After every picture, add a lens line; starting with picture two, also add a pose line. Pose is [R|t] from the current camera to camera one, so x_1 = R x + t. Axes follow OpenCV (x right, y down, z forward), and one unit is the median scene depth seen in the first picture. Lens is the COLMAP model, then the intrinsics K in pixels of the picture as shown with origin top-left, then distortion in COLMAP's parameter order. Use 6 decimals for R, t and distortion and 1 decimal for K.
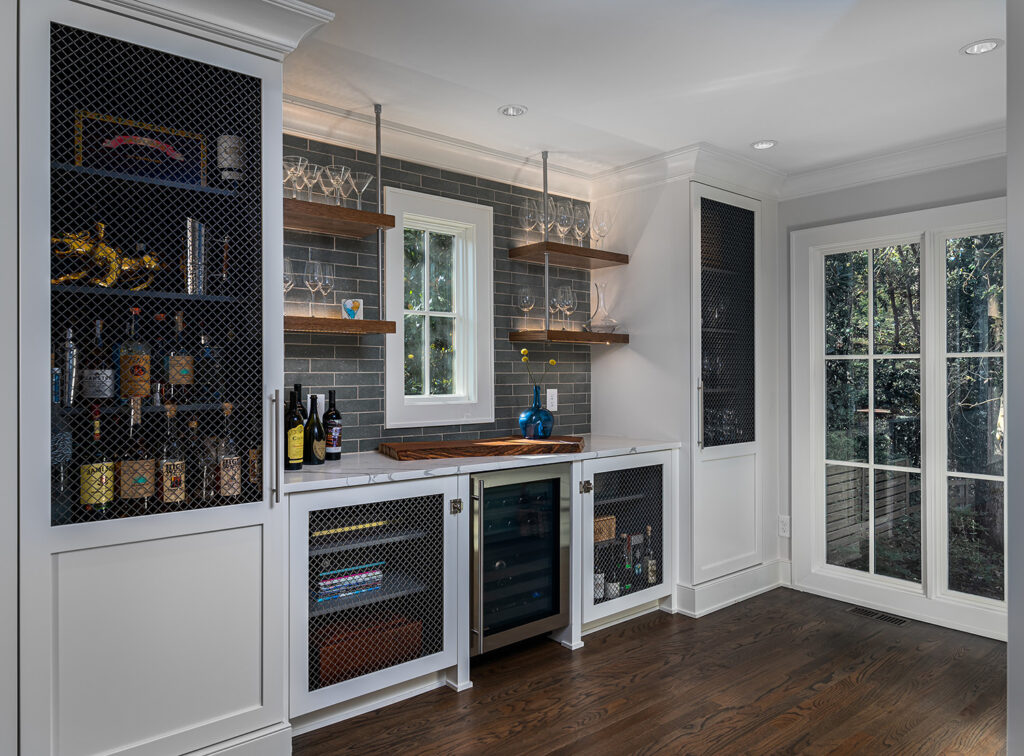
lens RADIAL K [[718.5, 0, 504.7], [0, 718.5, 381.0], [0, 0, 1]] dist [-0.002050, 0.002088]
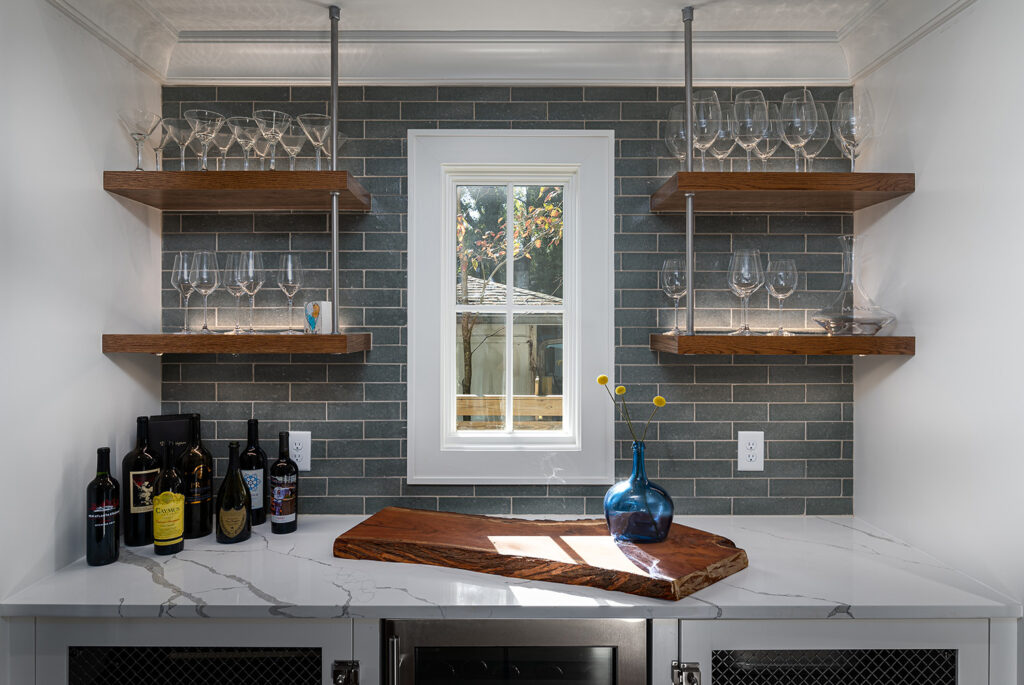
lens RADIAL K [[635.8, 0, 503.5], [0, 635.8, 322.9], [0, 0, 1]] dist [-0.000449, 0.000406]
pose [[0.755829, 0.009167, -0.654705, 0.272947], [-0.011764, 0.999931, 0.000420, -0.080393], [0.654664, 0.007384, 0.755884, 0.548245]]
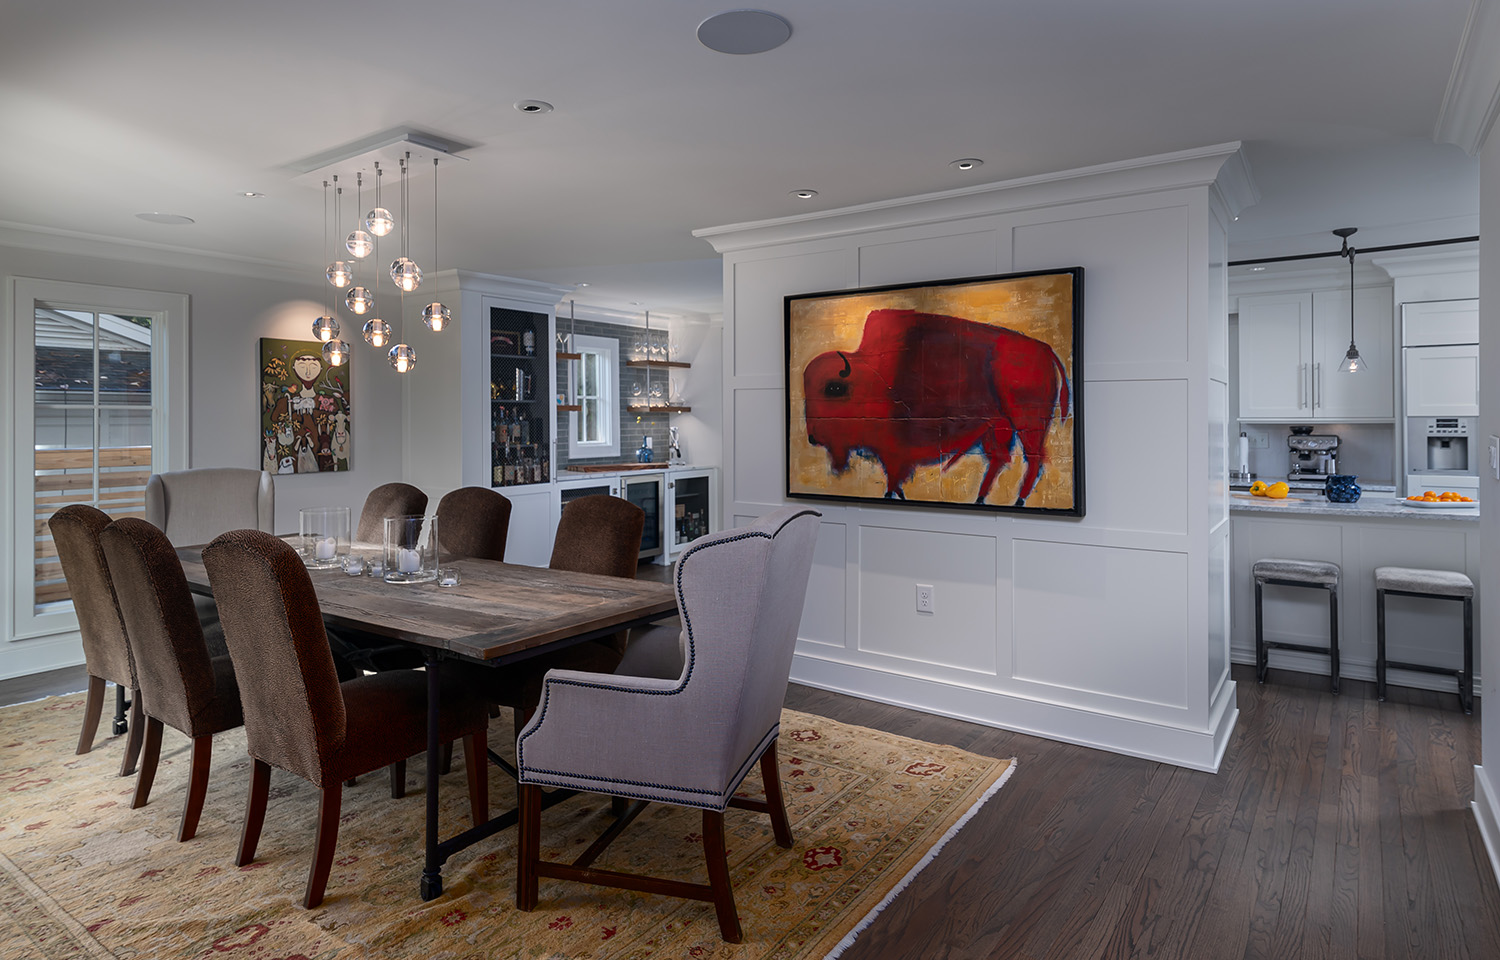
lens RADIAL K [[885.1, 0, 710.5], [0, 885.1, 461.6], [0, 0, 1]] dist [-0.003084, 0.000933]
pose [[0.979399, -0.010107, 0.201682, -0.252435], [0.002215, 0.999224, 0.039318, -0.017226], [-0.201923, -0.038061, 0.978662, -1.313305]]
